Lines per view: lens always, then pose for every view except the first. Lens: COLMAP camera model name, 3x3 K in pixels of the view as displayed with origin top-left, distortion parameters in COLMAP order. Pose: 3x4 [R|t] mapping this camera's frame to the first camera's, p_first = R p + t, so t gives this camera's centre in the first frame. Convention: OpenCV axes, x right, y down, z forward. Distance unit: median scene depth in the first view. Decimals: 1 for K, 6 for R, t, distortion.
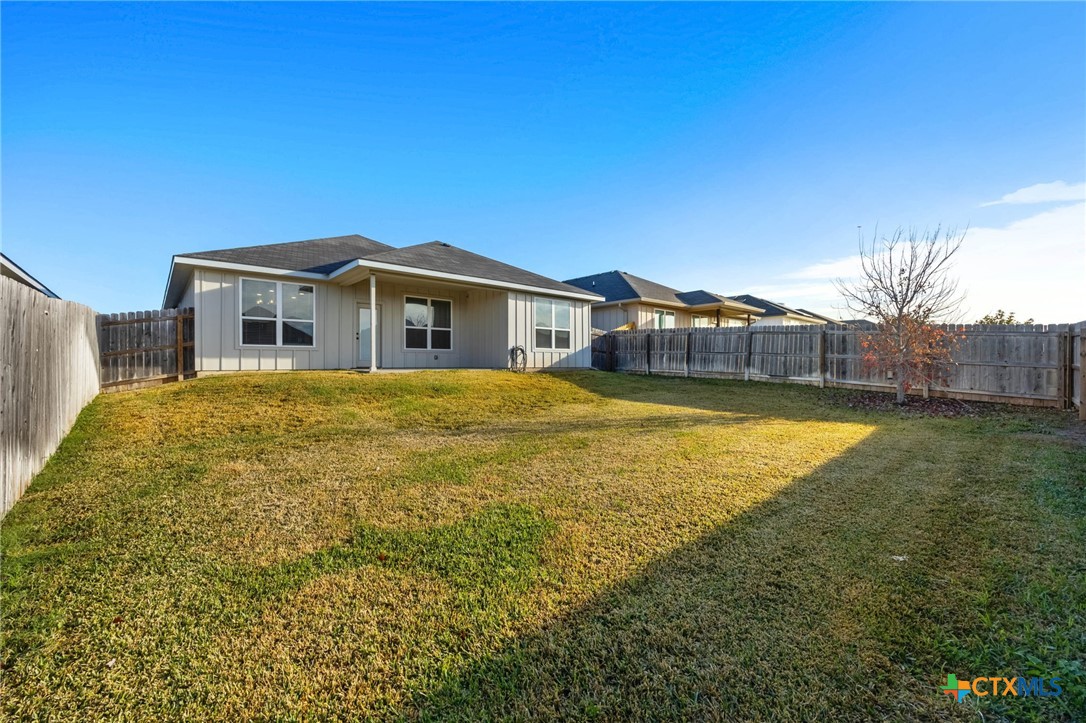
lens RADIAL K [[441.8, 0, 543.0], [0, 441.8, 361.5], [0, 0, 1]] dist [-0.001839, -0.000292]
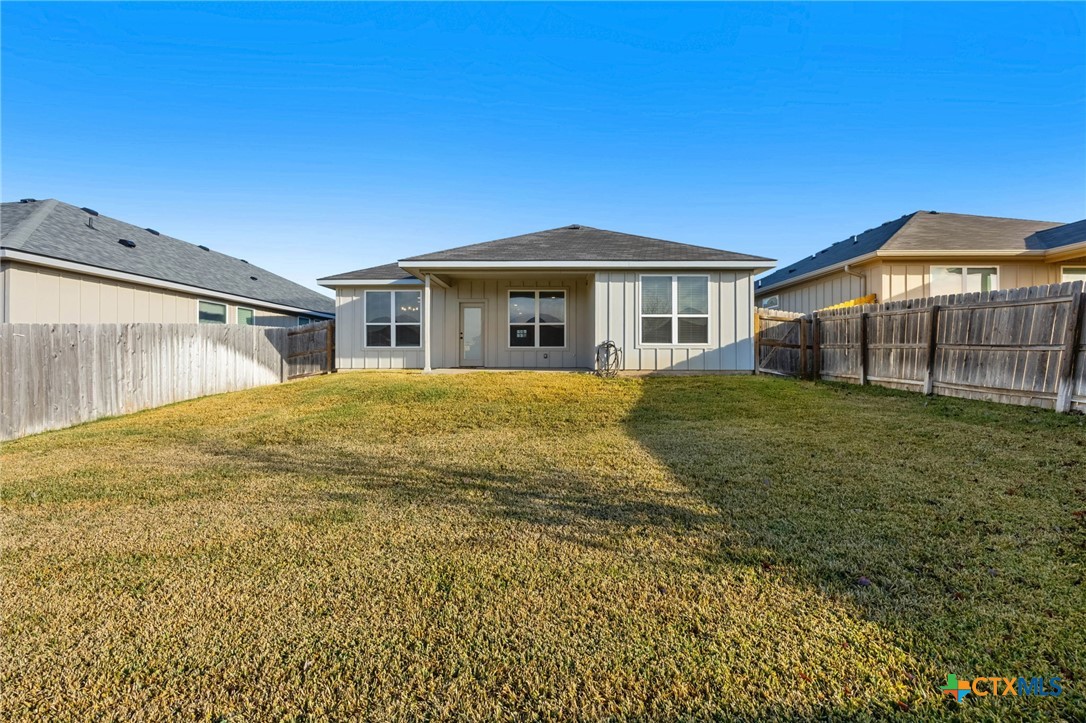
lens RADIAL K [[442.6, 0, 545.9], [0, 442.6, 359.3], [0, 0, 1]] dist [0.000345, 0.000049]
pose [[0.733948, 0.004636, -0.679190, 0.369831], [0.001028, 0.999968, 0.007936, -0.009947], [0.679205, -0.006522, 0.733920, 0.348161]]
